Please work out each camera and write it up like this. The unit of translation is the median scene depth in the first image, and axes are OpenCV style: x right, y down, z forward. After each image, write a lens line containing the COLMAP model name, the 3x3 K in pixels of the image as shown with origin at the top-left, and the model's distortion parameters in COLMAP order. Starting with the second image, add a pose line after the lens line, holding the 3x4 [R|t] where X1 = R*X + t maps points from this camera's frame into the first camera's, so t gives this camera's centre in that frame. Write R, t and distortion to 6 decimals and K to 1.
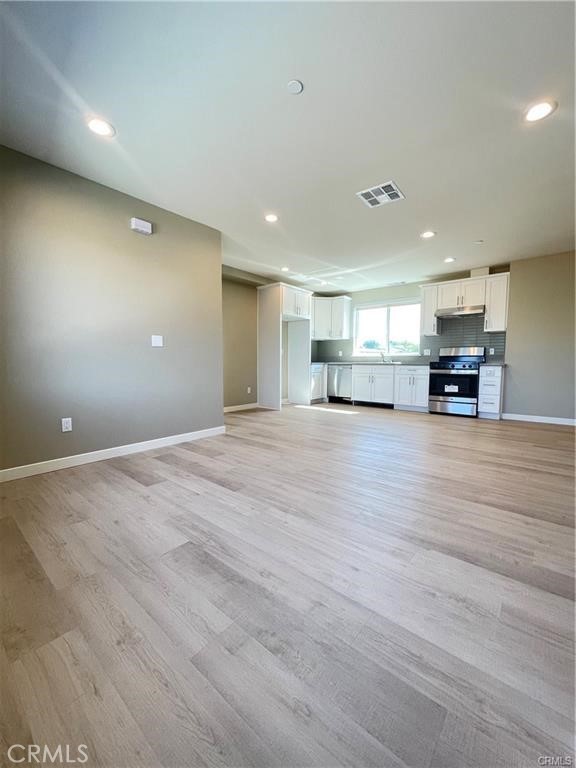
lens RADIAL K [[311.8, 0, 288.0], [0, 311.8, 384.0], [0, 0, 1]] dist [-0.001924, 0.000852]
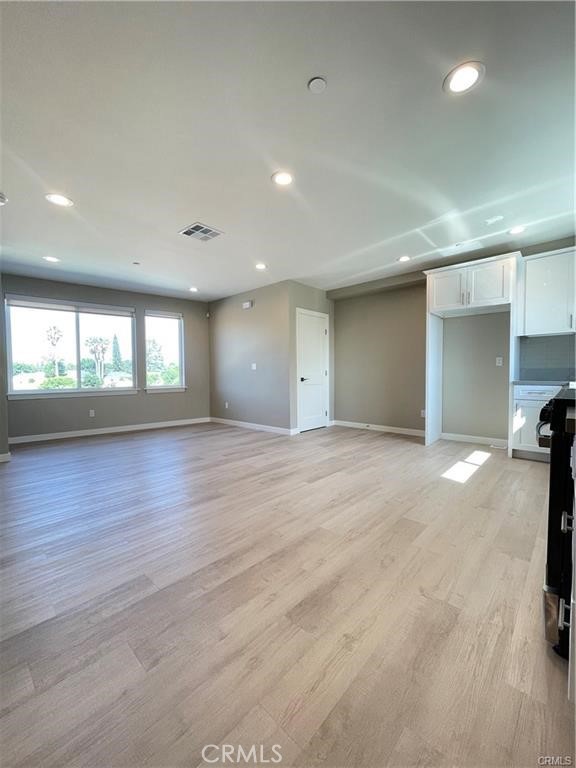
lens RADIAL K [[311.8, 0, 288.0], [0, 311.8, 384.0], [0, 0, 1]] dist [-0.001924, 0.000852]
pose [[-0.050140, 0.037861, -0.998024, 0.767590], [-0.061215, 0.997286, 0.040908, -0.073526], [0.996864, 0.063145, -0.047686, 0.756259]]
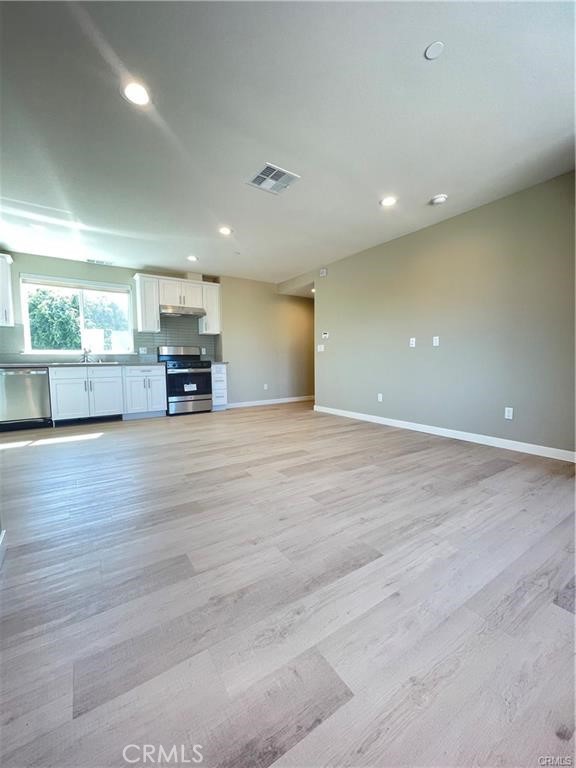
lens RADIAL K [[311.8, 0, 288.0], [0, 311.8, 384.0], [0, 0, 1]] dist [-0.001924, 0.000852]
pose [[0.281525, -0.079178, 0.956282, -0.336663], [0.078917, 0.995124, 0.059161, -0.029706], [-0.956303, 0.058811, 0.286401, 0.396181]]
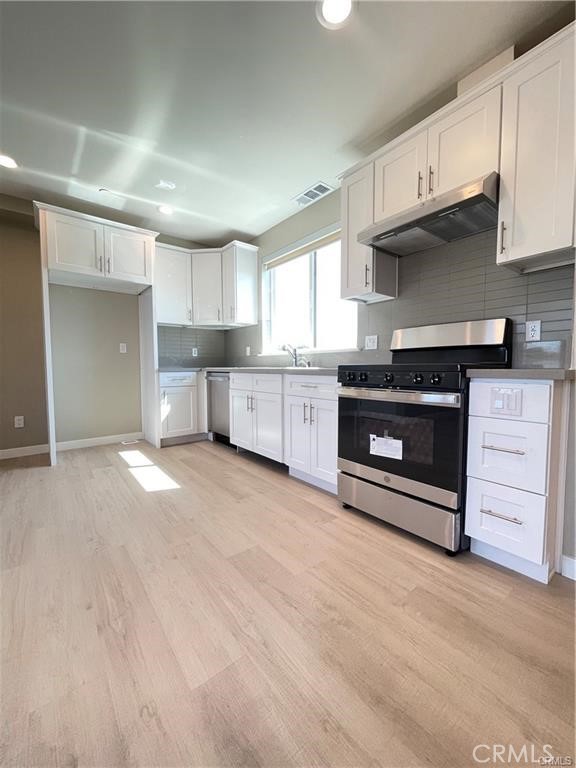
lens RADIAL K [[311.8, 0, 288.0], [0, 311.8, 384.0], [0, 0, 1]] dist [-0.001924, 0.000852]
pose [[0.977362, 0.005447, -0.211503, 0.477201], [-0.008876, 0.999844, -0.015265, -0.043123], [0.211387, 0.016797, 0.977258, 0.639292]]
